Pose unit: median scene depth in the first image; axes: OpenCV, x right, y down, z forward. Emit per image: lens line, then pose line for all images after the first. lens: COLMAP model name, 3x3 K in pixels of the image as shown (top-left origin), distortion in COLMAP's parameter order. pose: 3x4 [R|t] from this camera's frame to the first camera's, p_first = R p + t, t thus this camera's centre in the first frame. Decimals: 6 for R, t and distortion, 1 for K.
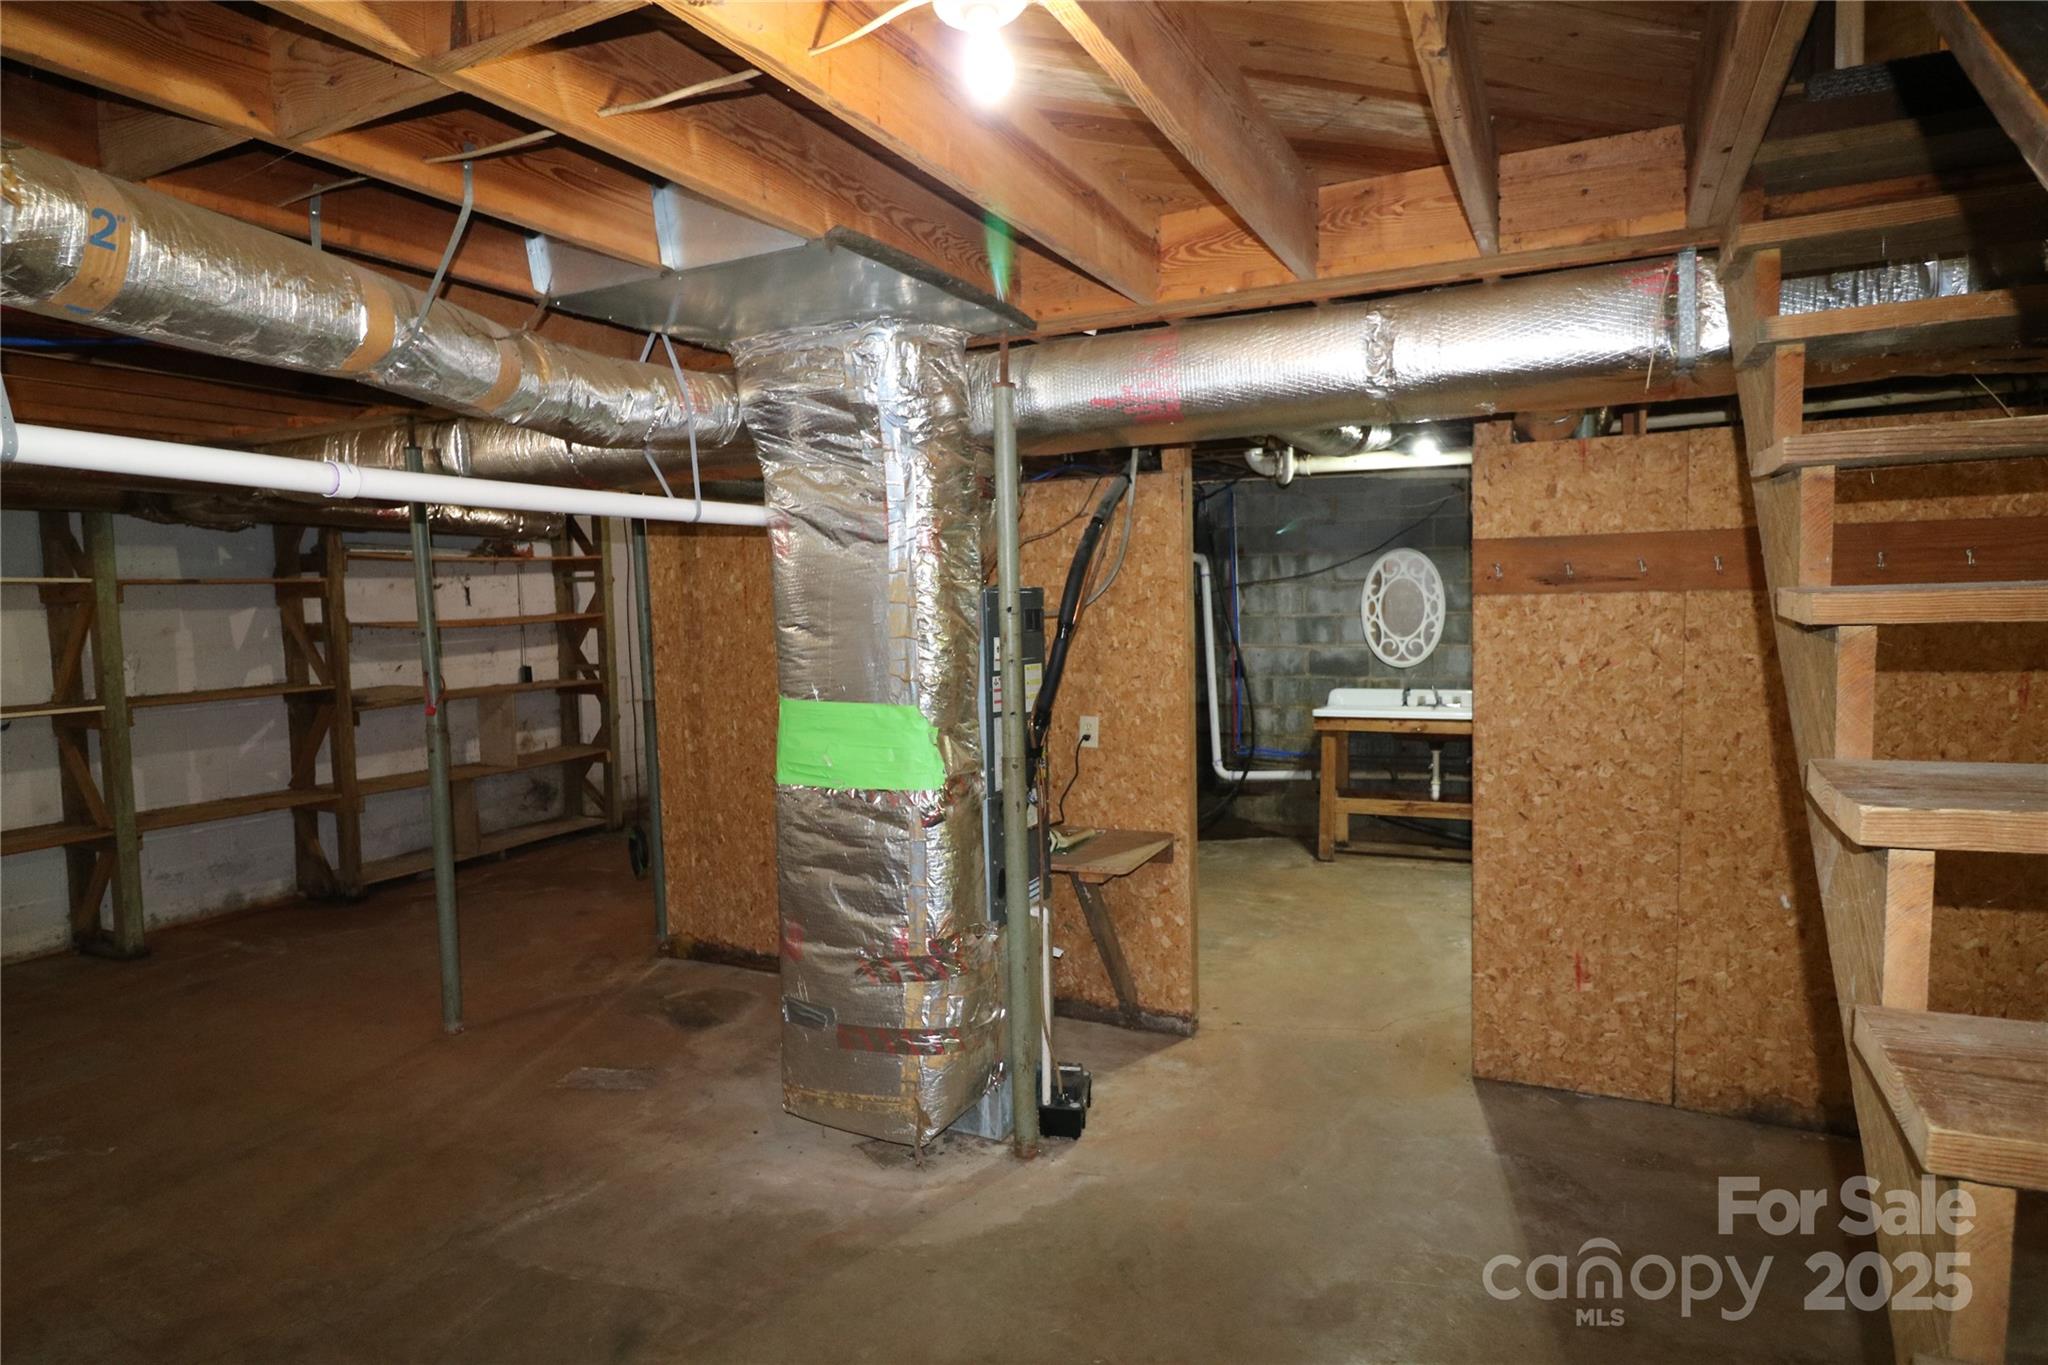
lens RADIAL K [[1128.1, 0, 1016.2], [0, 1128.1, 673.5], [0, 0, 1]] dist [-0.002096, -0.006922]
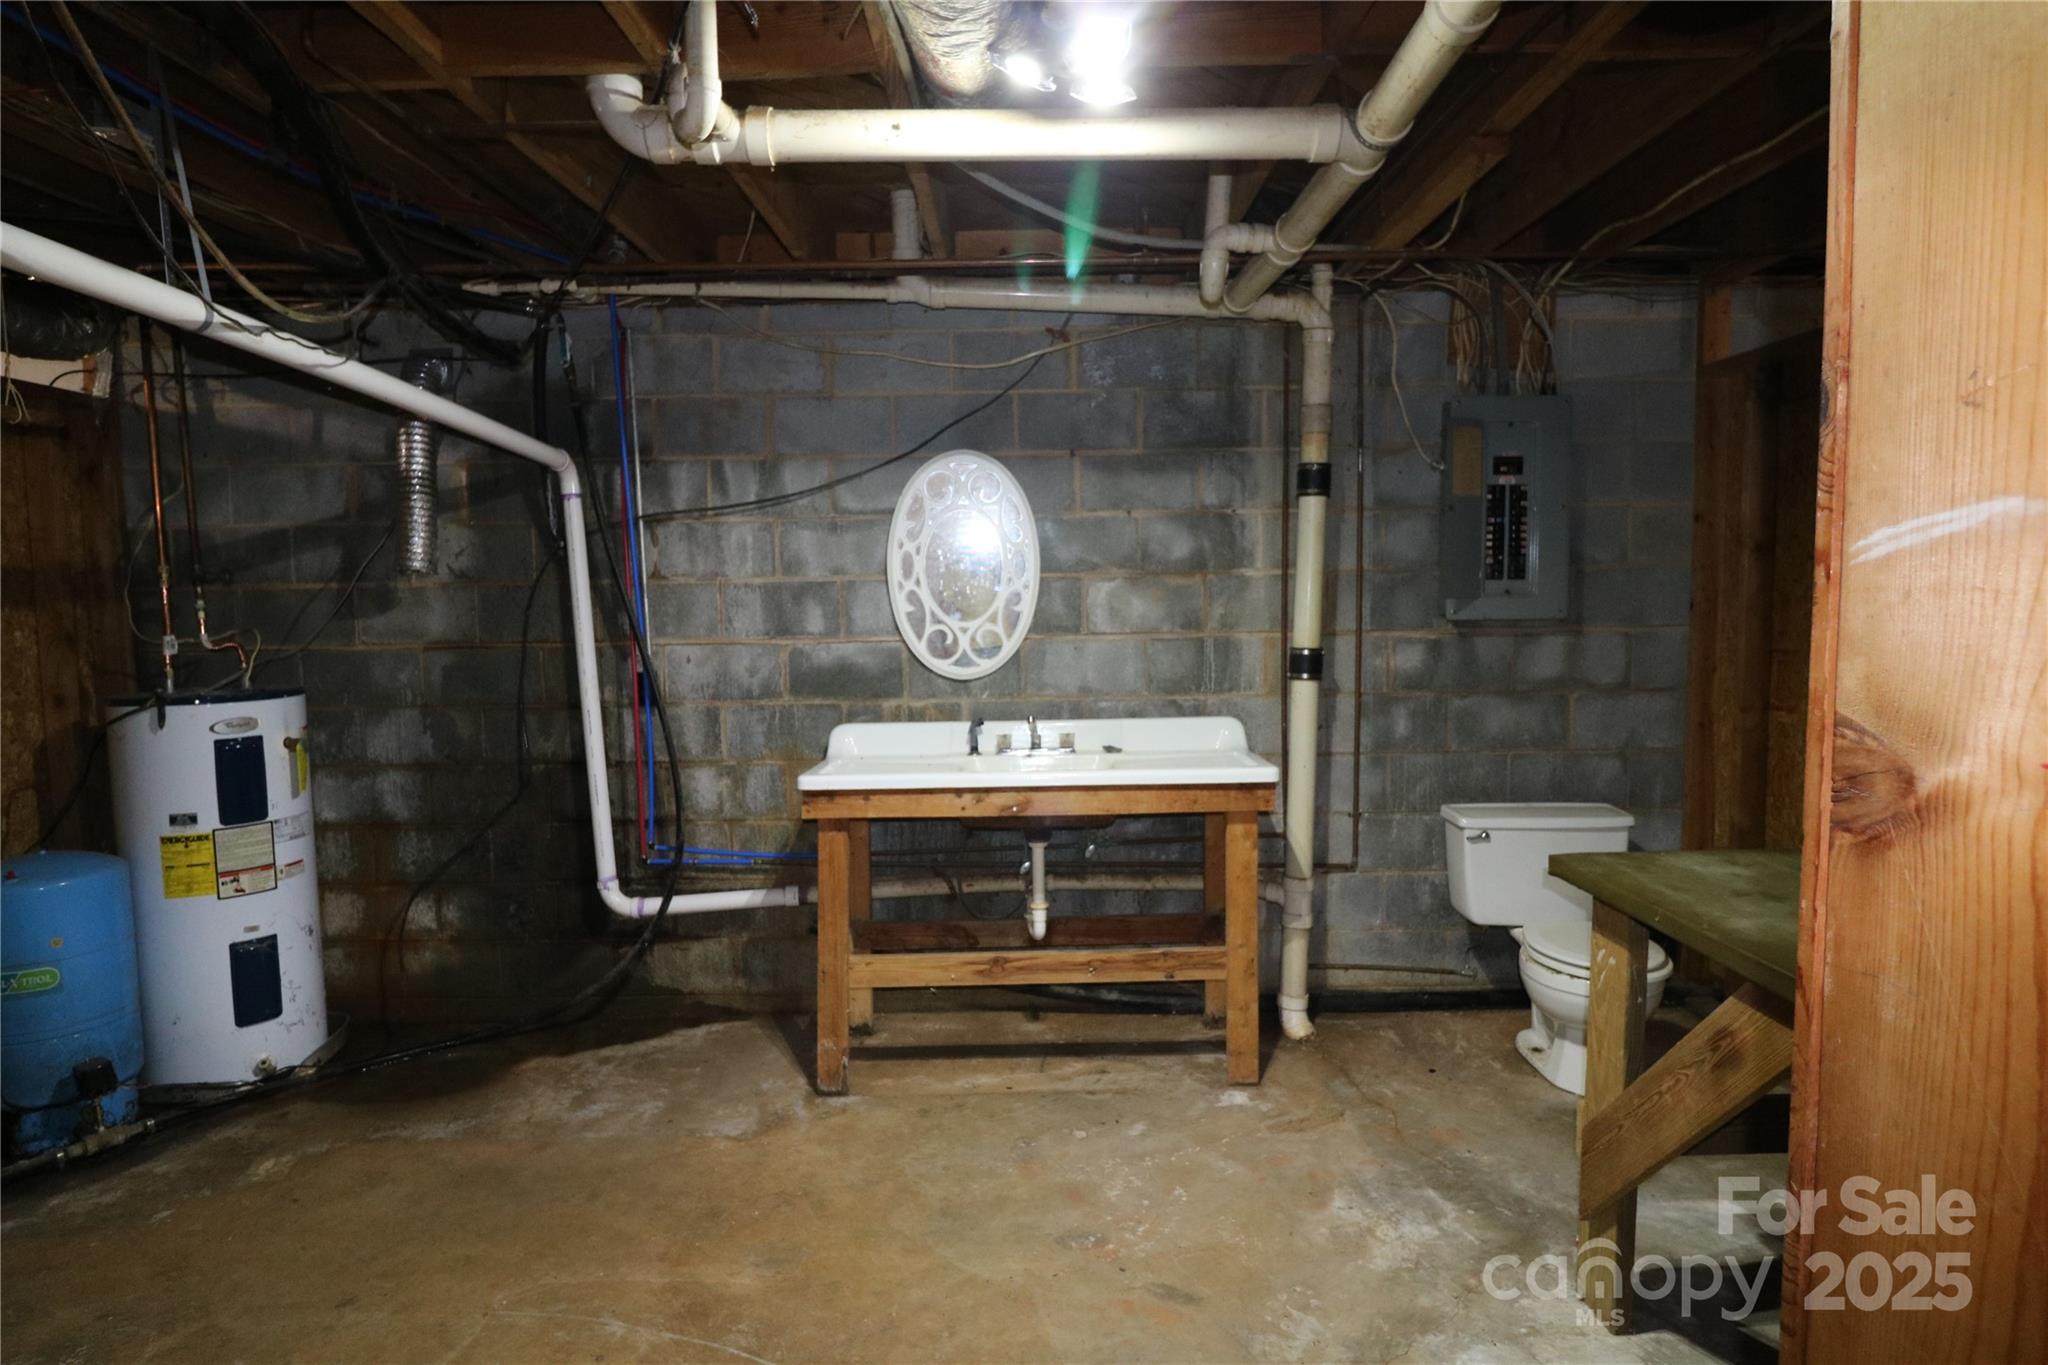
lens RADIAL K [[1128.1, 0, 1023.3], [0, 1128.1, 678.1], [0, 0, 1]] dist [-0.002096, -0.006922]
pose [[0.899332, -0.021905, 0.436718, 0.135044], [0.022974, 0.999732, 0.002834, -0.006872], [-0.436663, 0.007484, 0.899594, 0.505875]]
